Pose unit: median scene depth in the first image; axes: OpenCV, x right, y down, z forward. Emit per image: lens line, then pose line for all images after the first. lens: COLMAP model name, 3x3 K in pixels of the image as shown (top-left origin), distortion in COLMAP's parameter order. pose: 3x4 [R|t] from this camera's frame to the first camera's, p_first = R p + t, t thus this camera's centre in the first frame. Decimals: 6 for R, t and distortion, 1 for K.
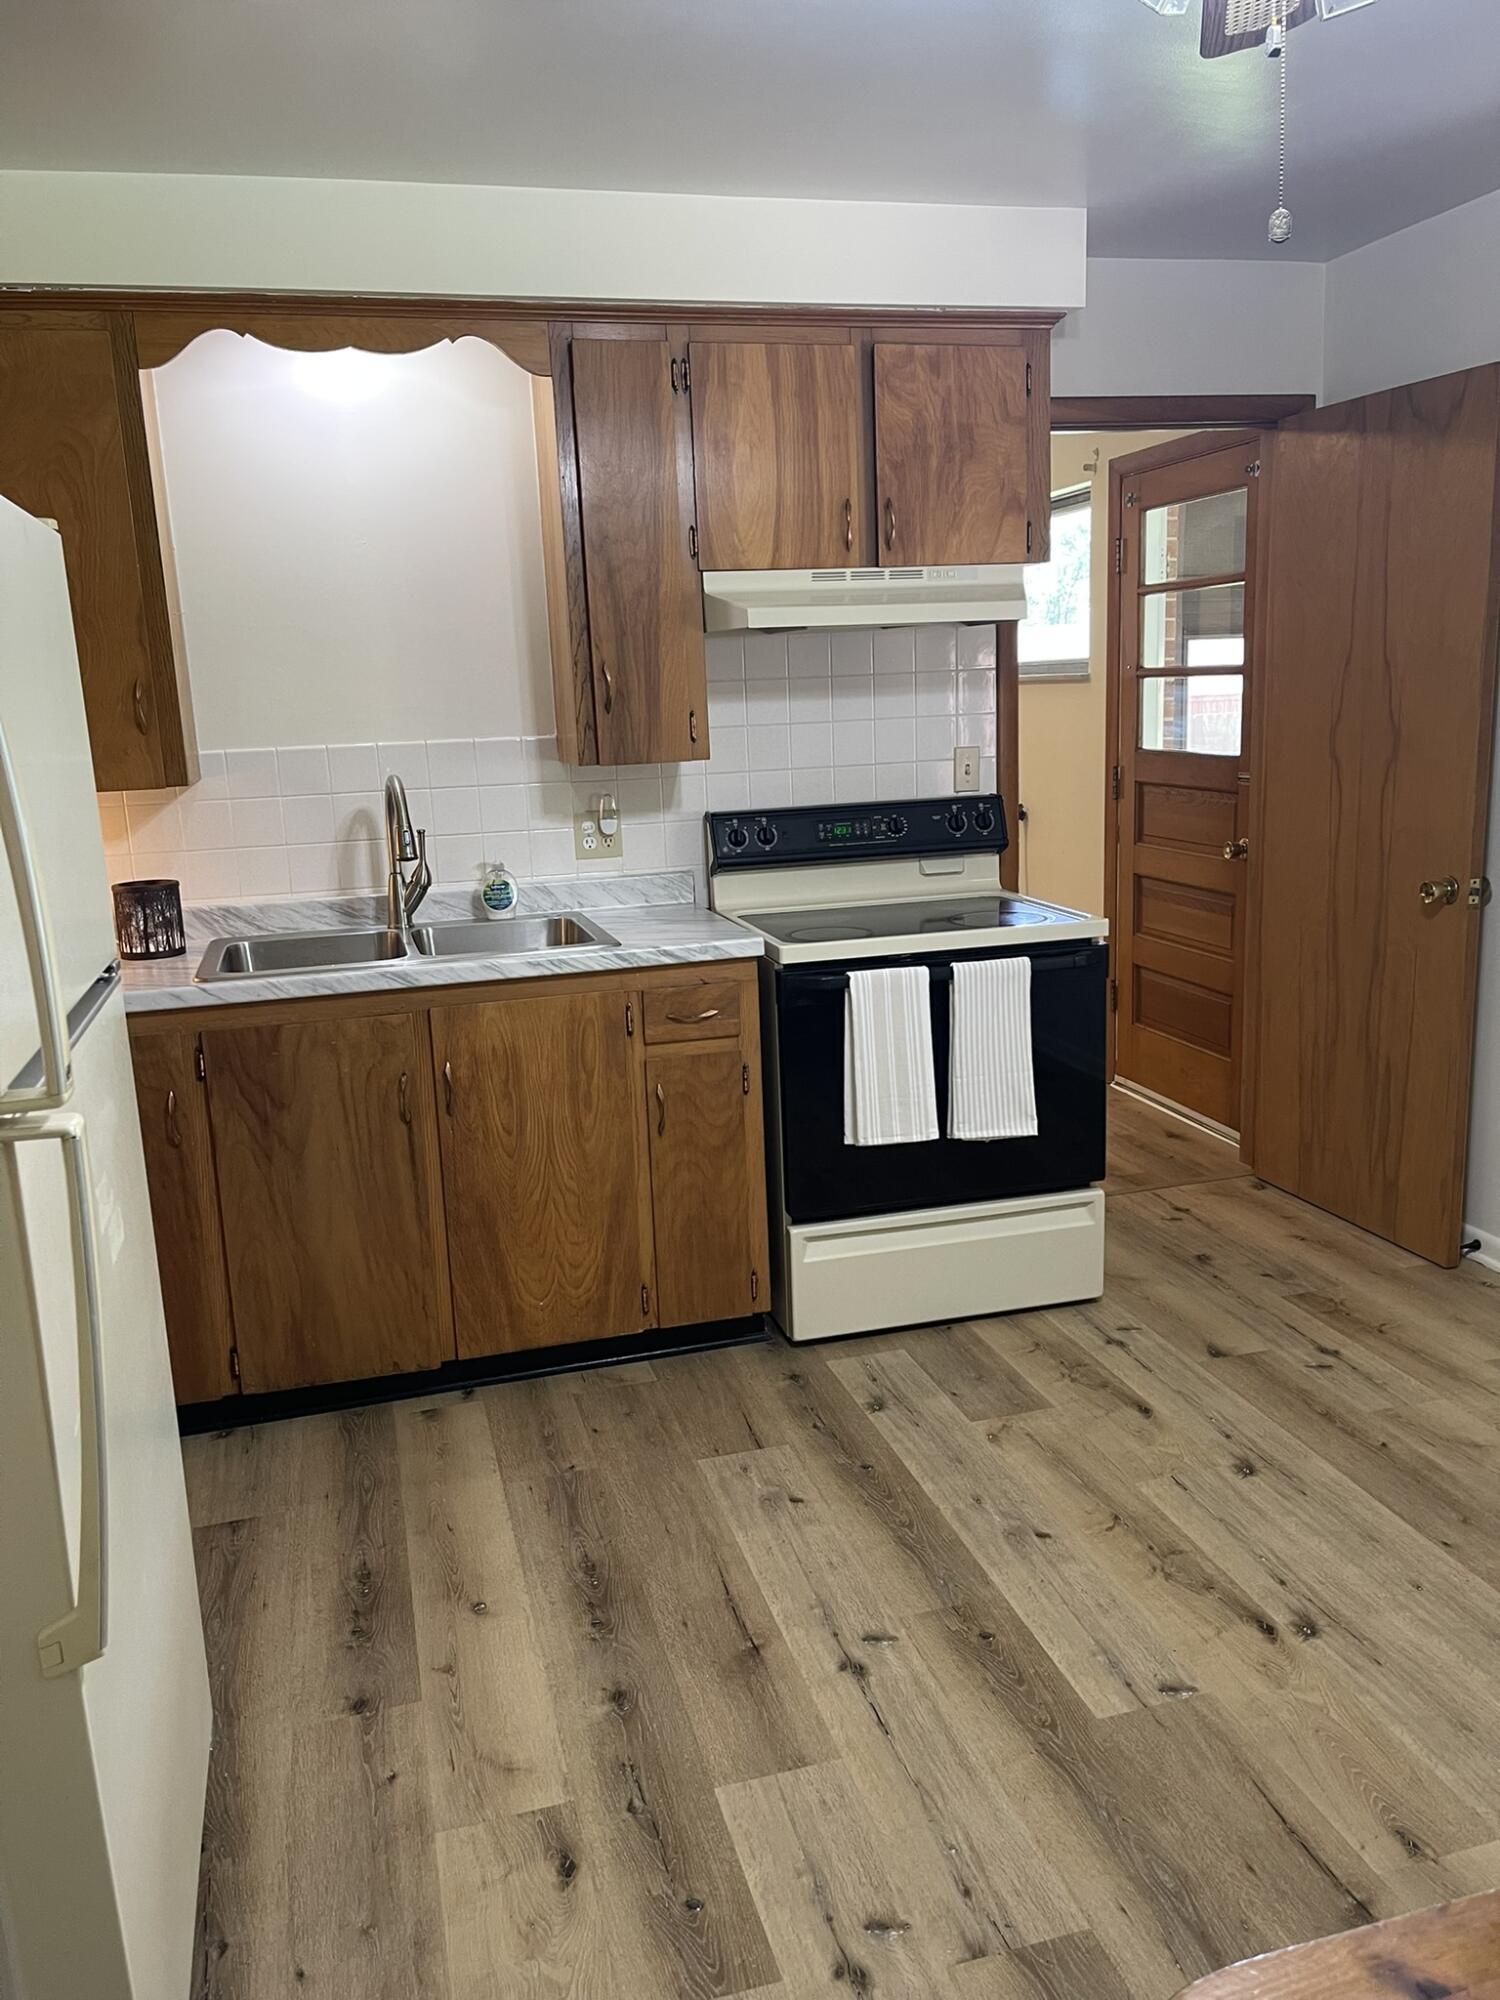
lens RADIAL K [[1518.2, 0, 742.3], [0, 1518.2, 1002.5], [0, 0, 1]] dist [0.082169, -0.105759]
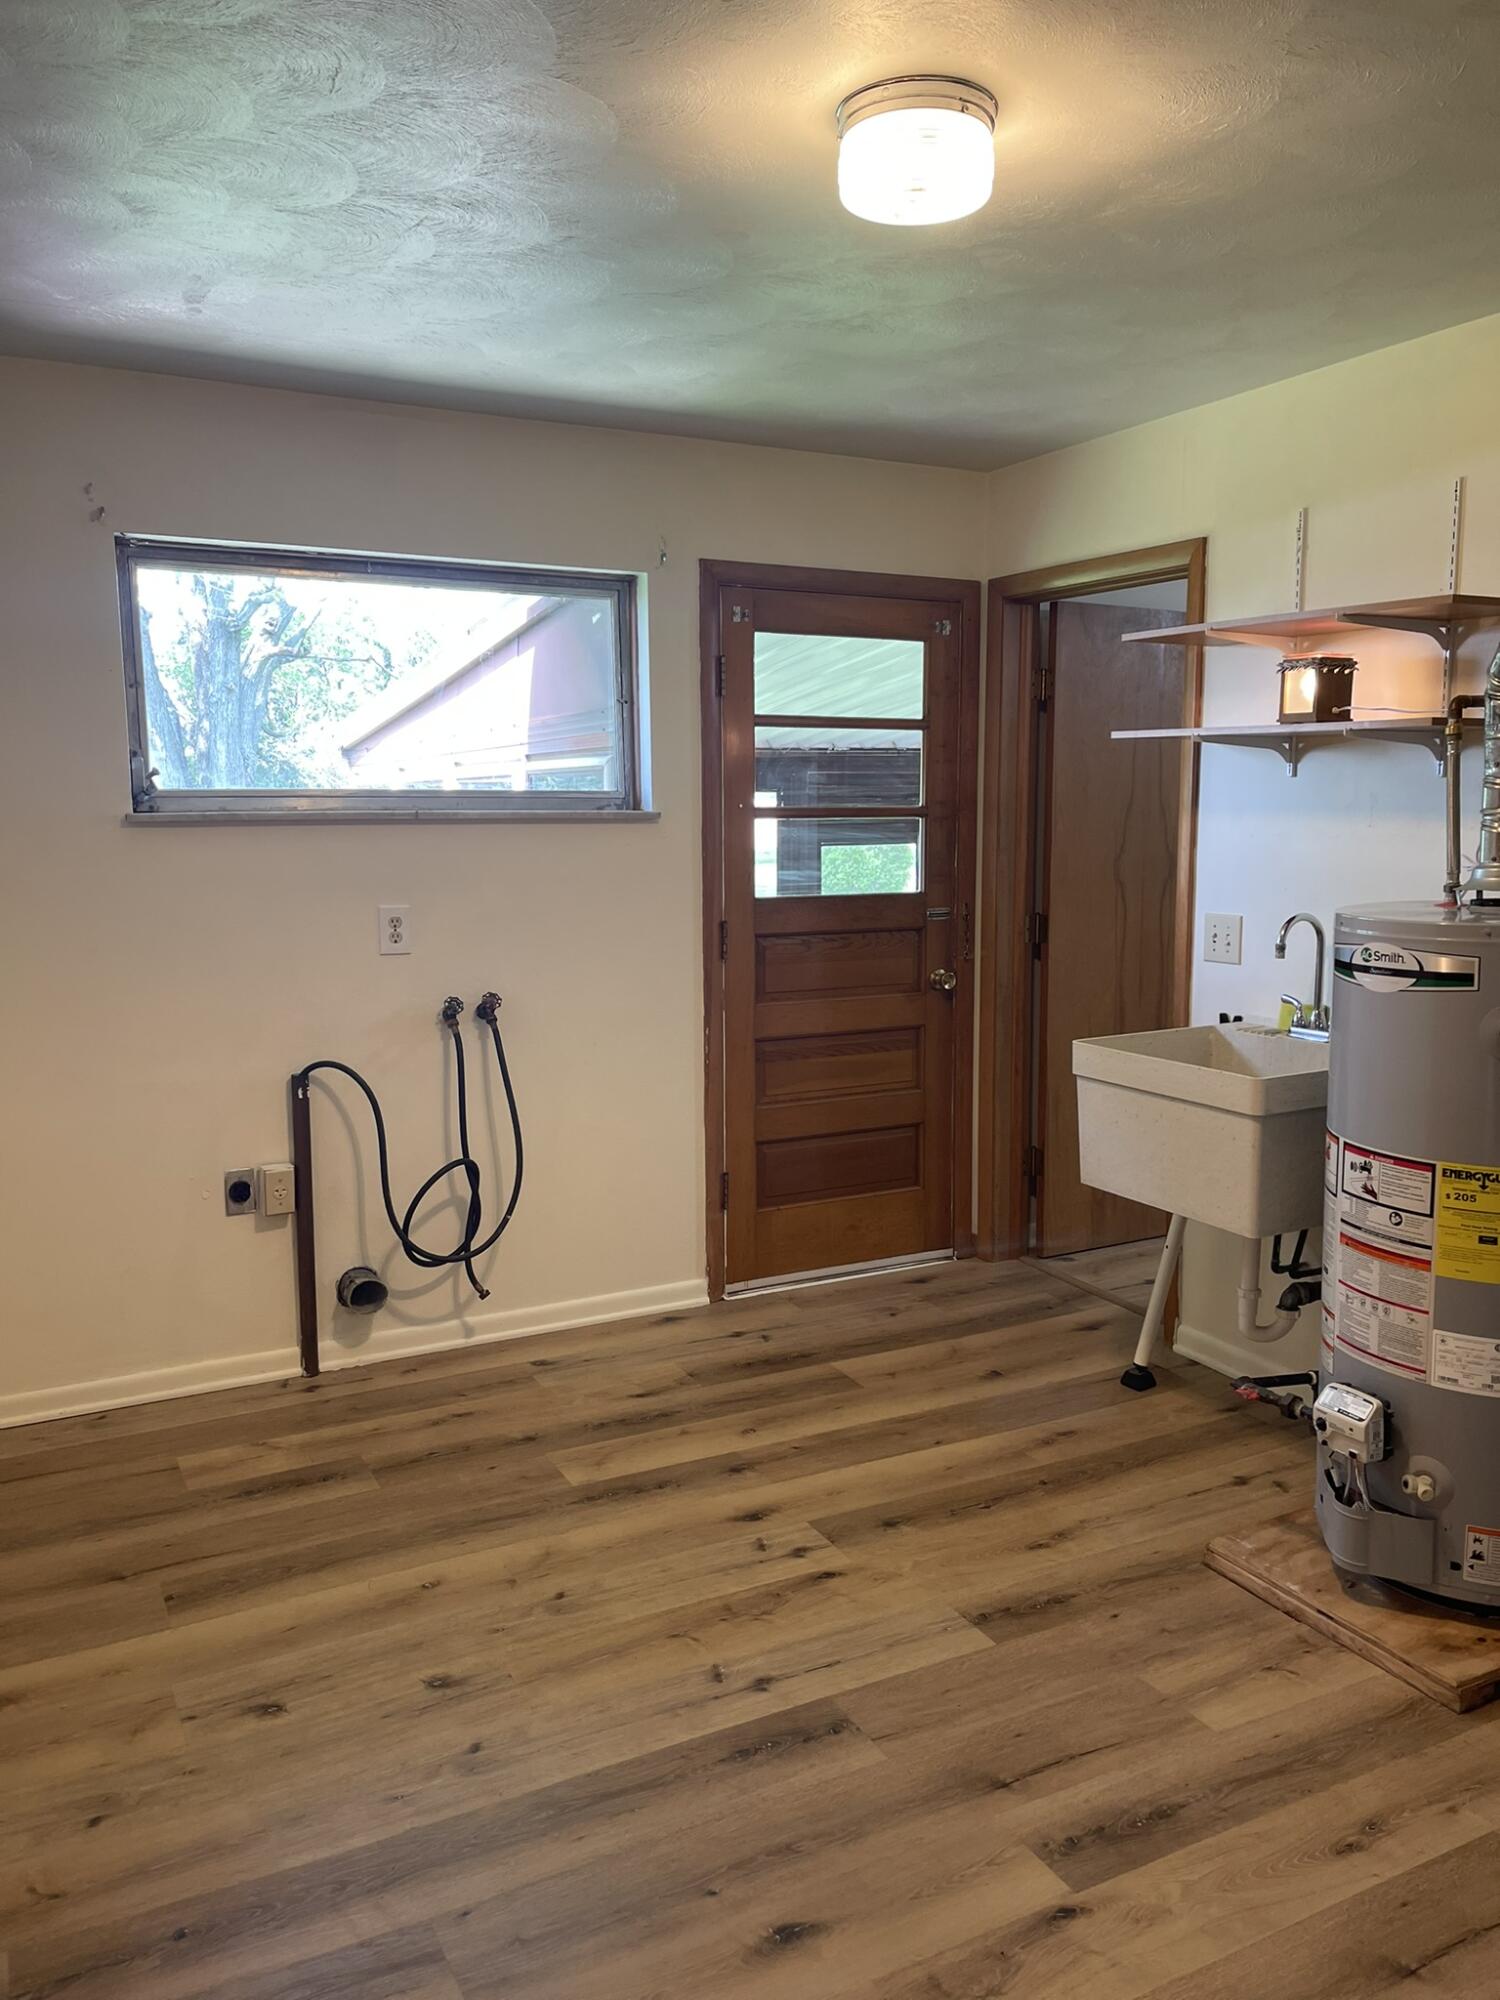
lens RADIAL K [[1518.2, 0, 753.0], [0, 1518.2, 999.2], [0, 0, 1]] dist [0.082169, -0.105759]
pose [[-0.212129, -0.094514, 0.972661, -0.610164], [0.208899, 0.967920, 0.139612, -0.239471], [-0.954653, 0.232804, -0.185580, 1.217767]]
